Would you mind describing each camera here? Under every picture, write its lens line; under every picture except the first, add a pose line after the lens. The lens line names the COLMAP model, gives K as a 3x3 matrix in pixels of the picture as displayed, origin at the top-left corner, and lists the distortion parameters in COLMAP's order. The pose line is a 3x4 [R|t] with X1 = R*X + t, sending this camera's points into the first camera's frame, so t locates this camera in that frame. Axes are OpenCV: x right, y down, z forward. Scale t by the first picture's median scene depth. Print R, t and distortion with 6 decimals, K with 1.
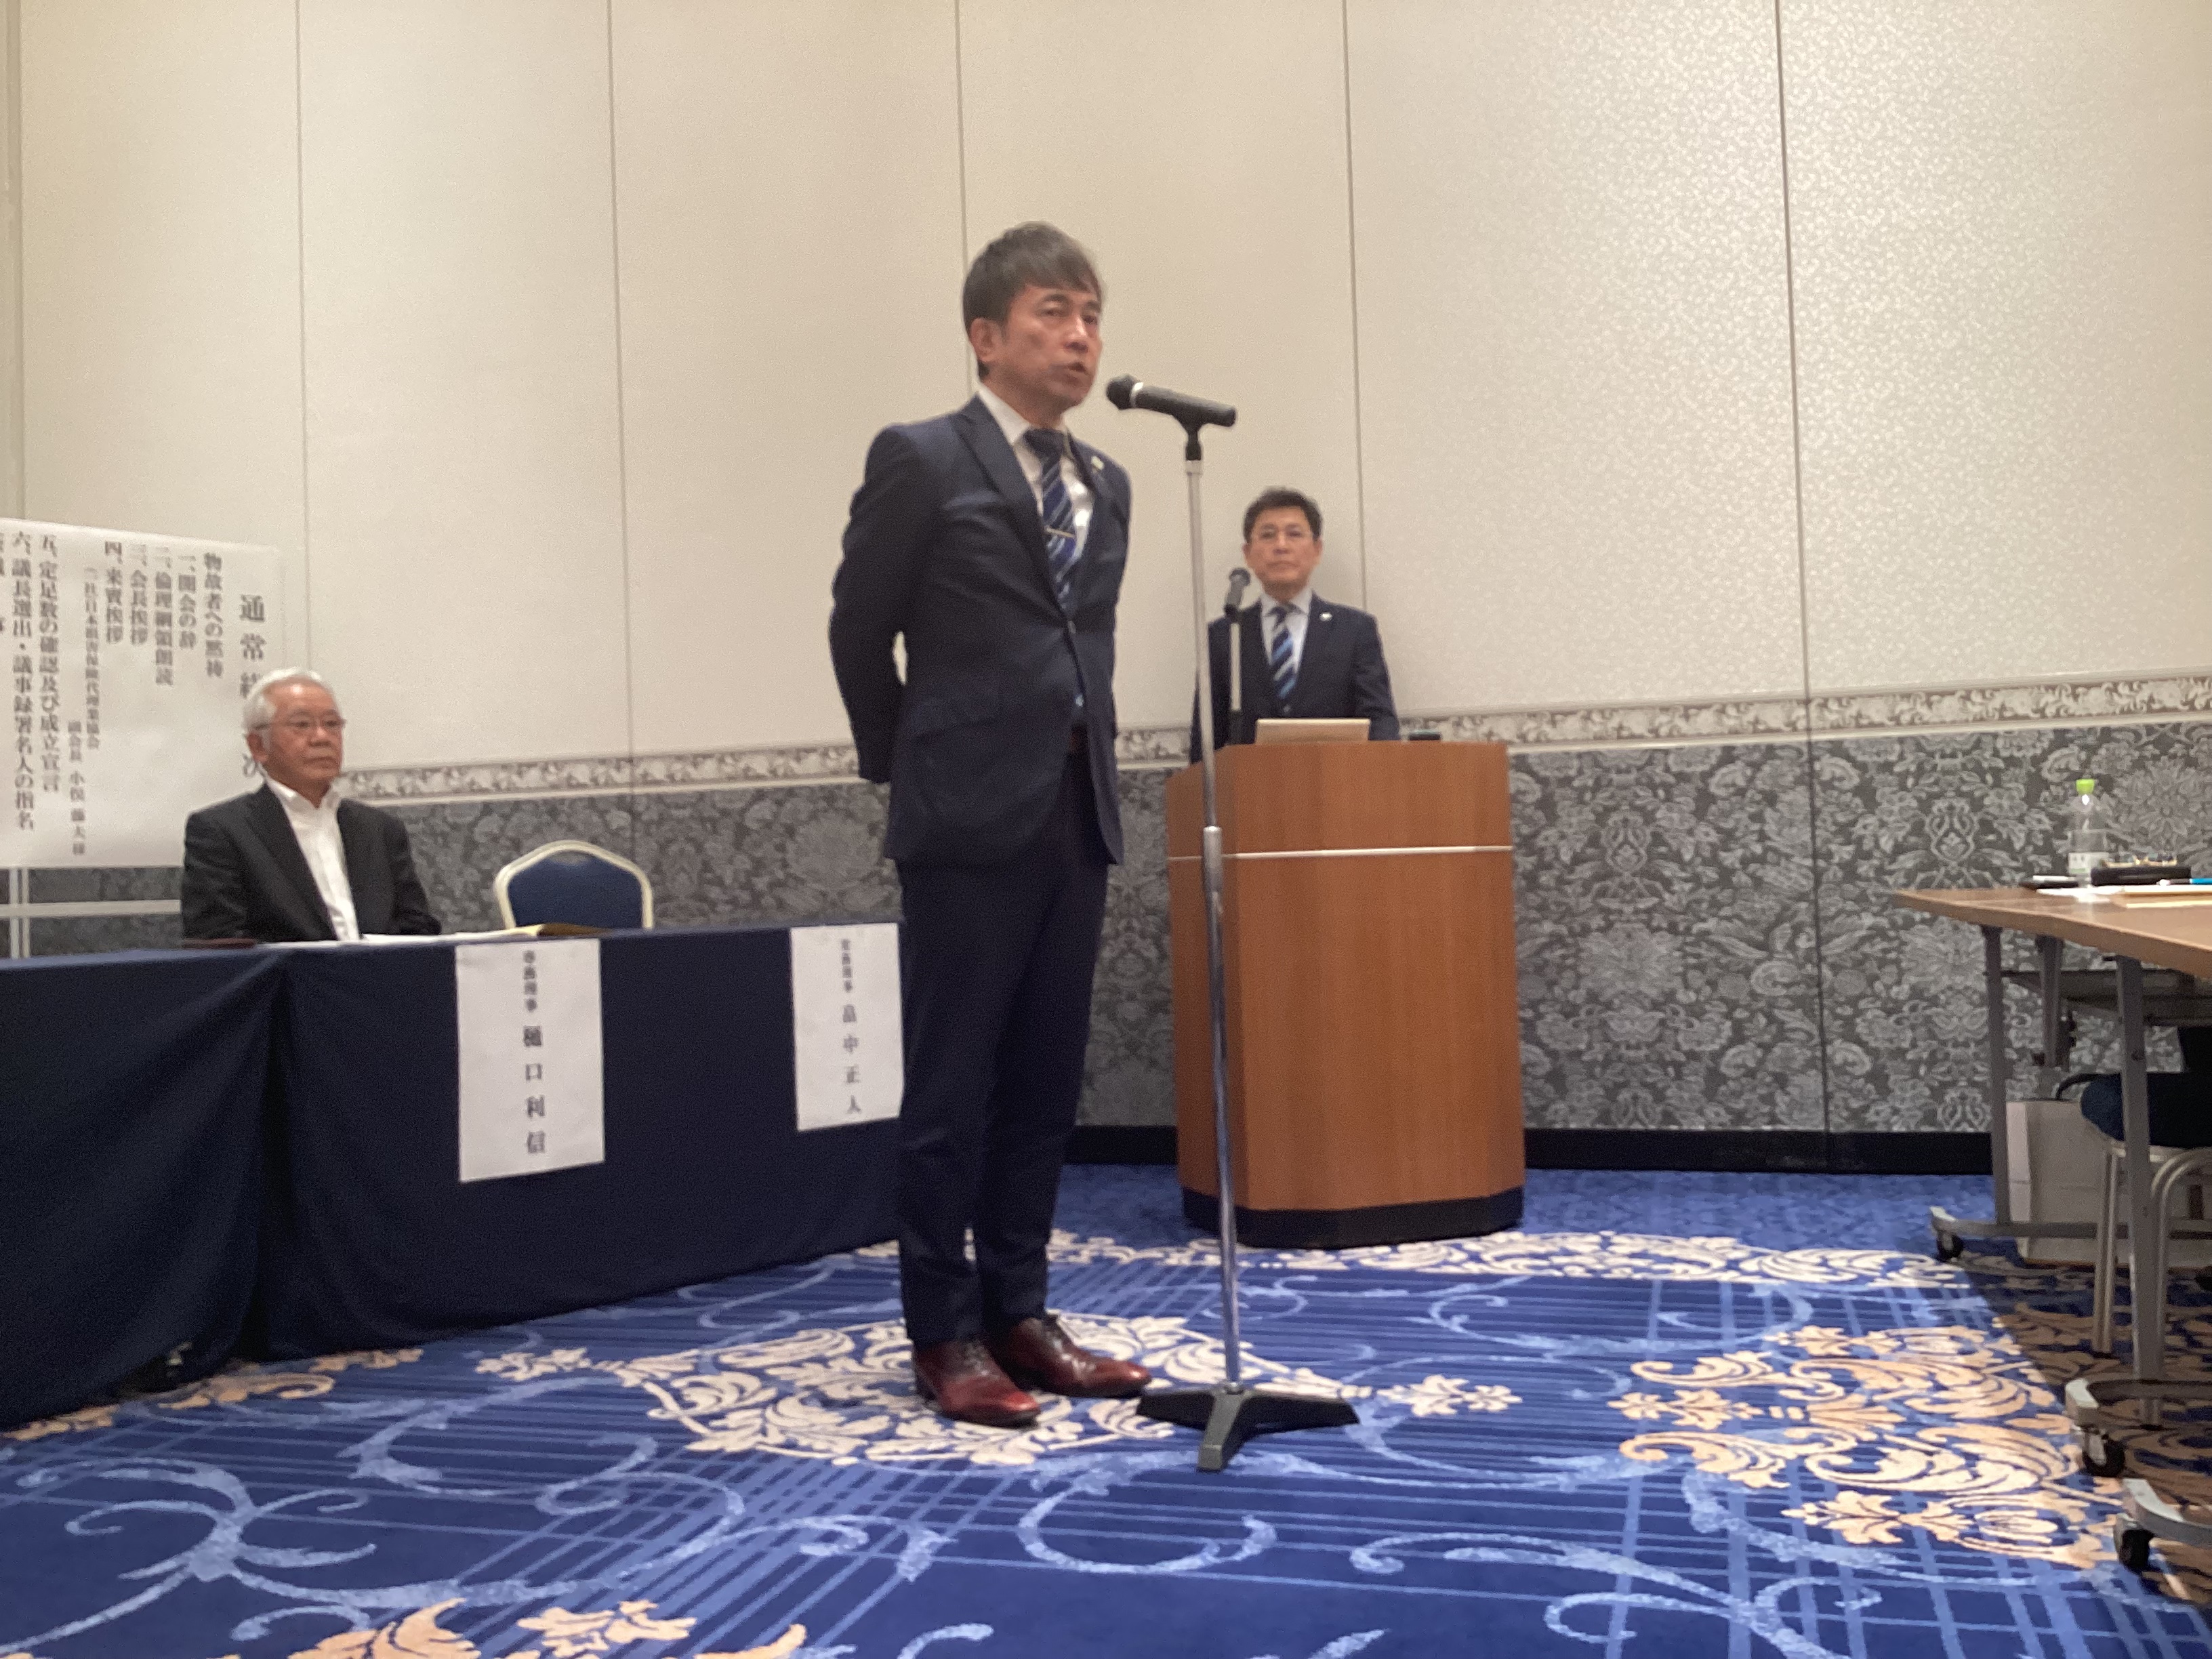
lens RADIAL K [[2046.5, 0, 1110.8], [0, 2046.5, 816.6], [0, 0, 1]] dist [0.074863, -0.174724]
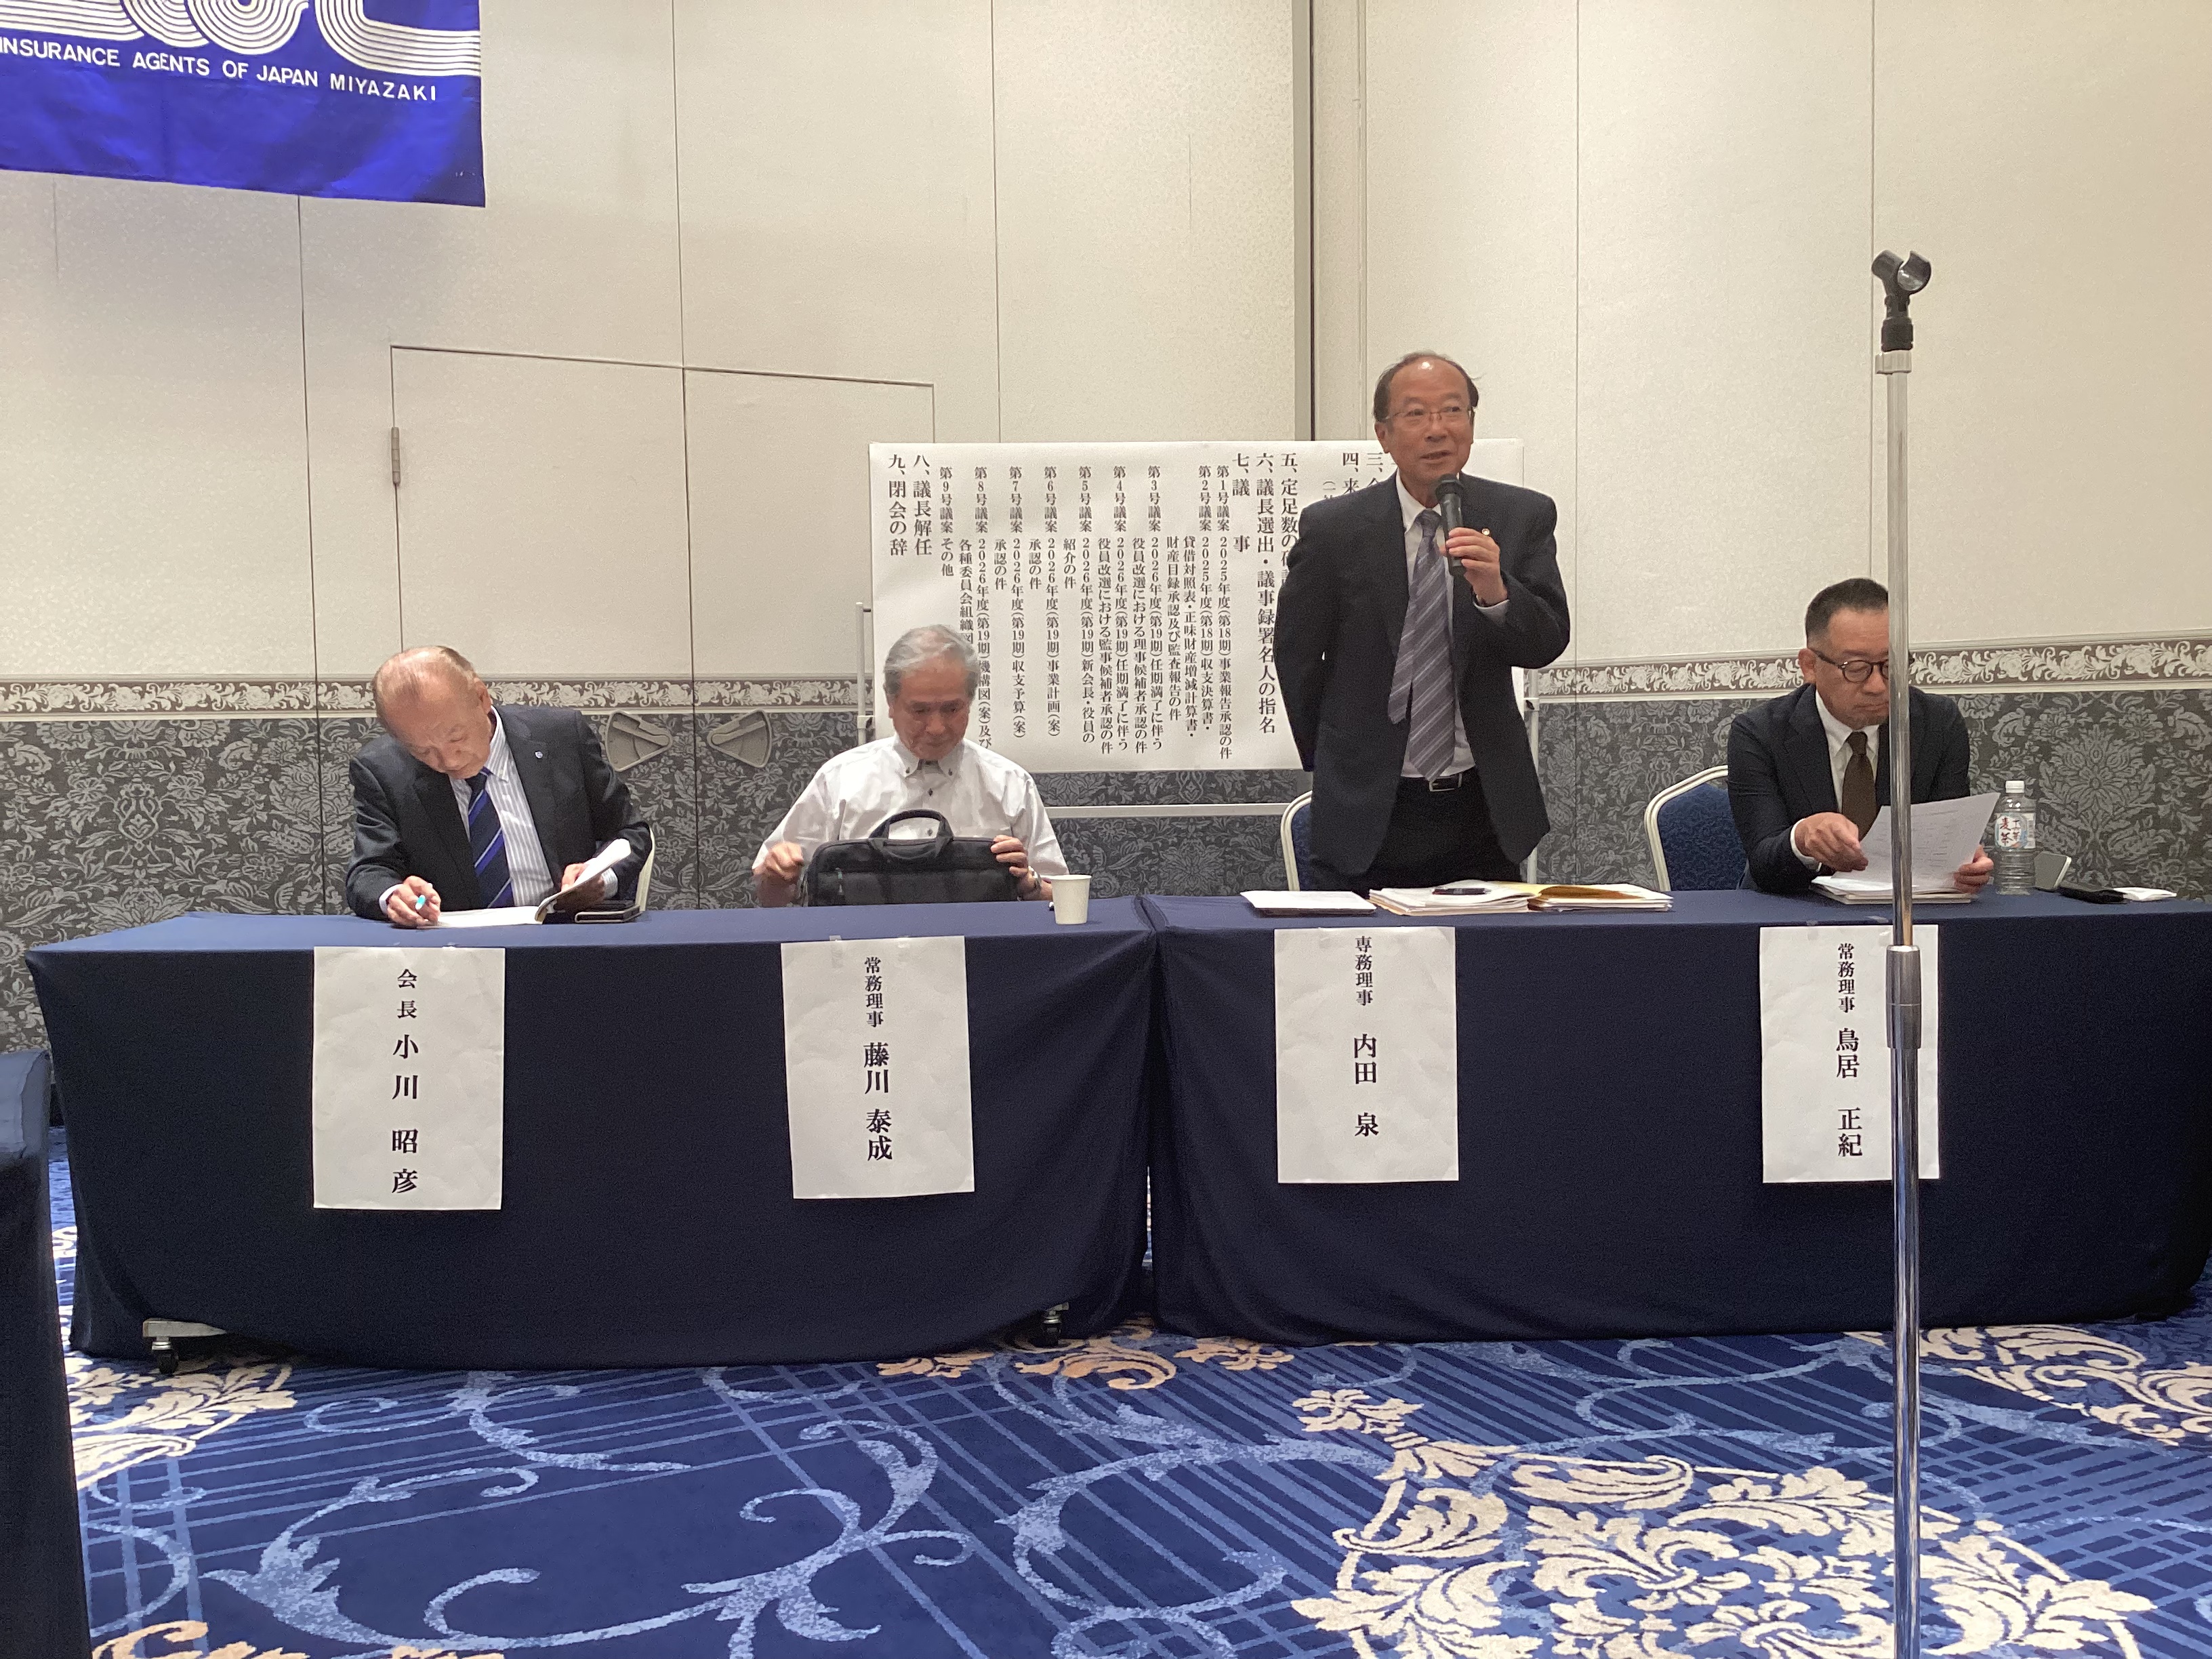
lens RADIAL K [[2006.2, 0, 1103.3], [0, 2006.2, 818.9], [0, 0, 1]] dist [0.107038, -0.182249]
pose [[0.687215, 0.059266, -0.724033, 0.300679], [0.016216, 0.995167, 0.096850, -0.088739], [0.726273, -0.078297, 0.682933, 0.368584]]
